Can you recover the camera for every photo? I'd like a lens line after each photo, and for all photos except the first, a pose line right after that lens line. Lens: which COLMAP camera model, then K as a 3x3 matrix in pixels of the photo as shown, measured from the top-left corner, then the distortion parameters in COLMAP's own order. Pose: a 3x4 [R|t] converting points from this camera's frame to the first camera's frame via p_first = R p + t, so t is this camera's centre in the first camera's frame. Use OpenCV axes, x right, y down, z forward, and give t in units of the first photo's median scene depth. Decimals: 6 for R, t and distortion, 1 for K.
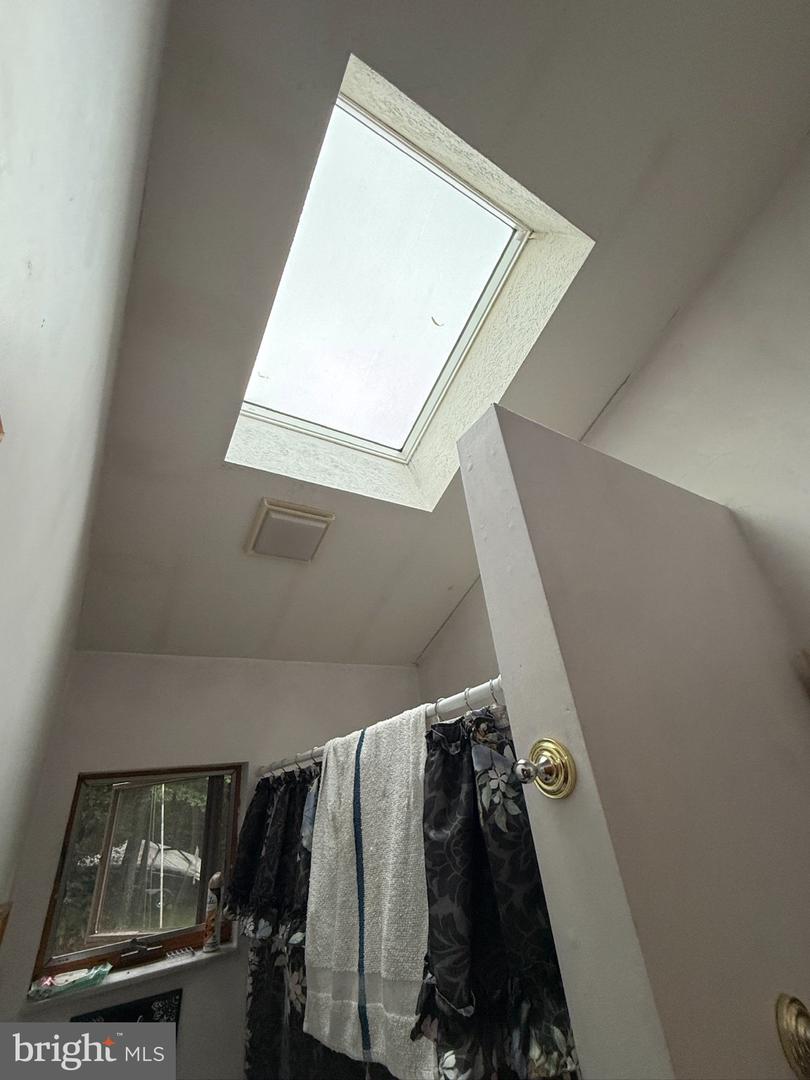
lens RADIAL K [[435.4, 0, 406.8], [0, 435.4, 540.7], [0, 0, 1]] dist [-0.000959, -0.000339]
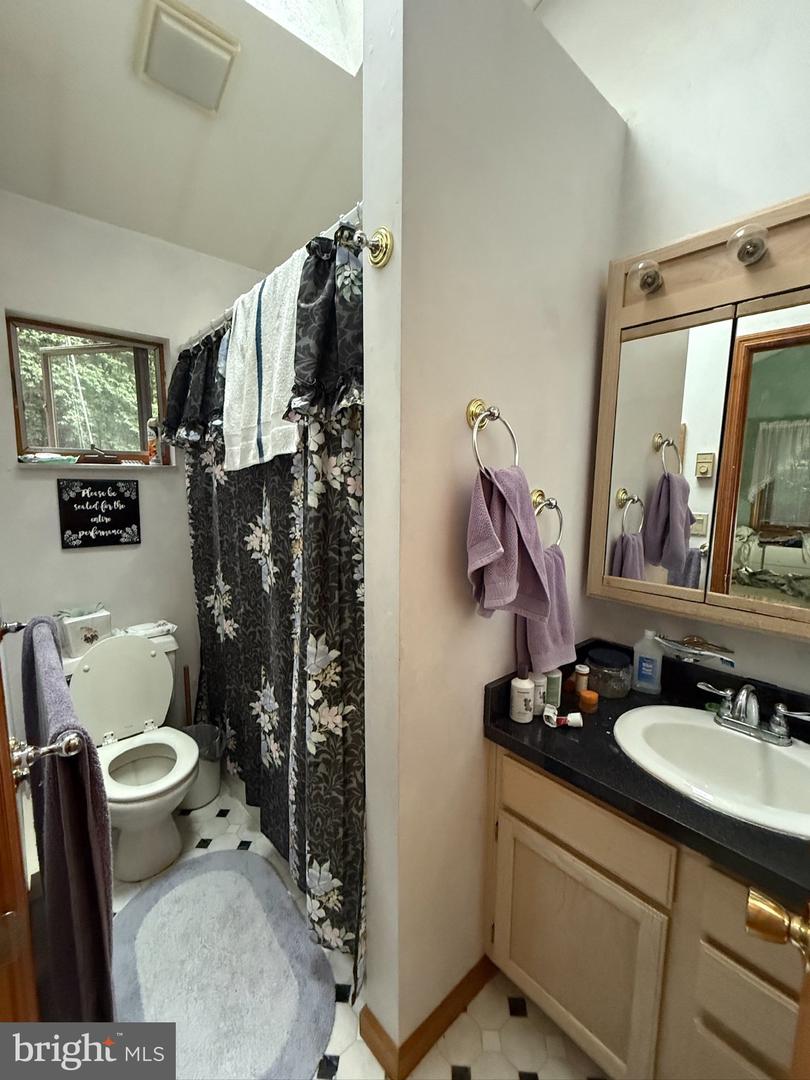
lens RADIAL K [[435.4, 0, 406.8], [0, 435.4, 540.7], [0, 0, 1]] dist [-0.000959, -0.000339]
pose [[0.977222, 0.095155, 0.189689, 0.183348], [-0.188711, 0.798526, 0.571615, 0.357967], [-0.097079, -0.594392, 0.798295, -0.655297]]
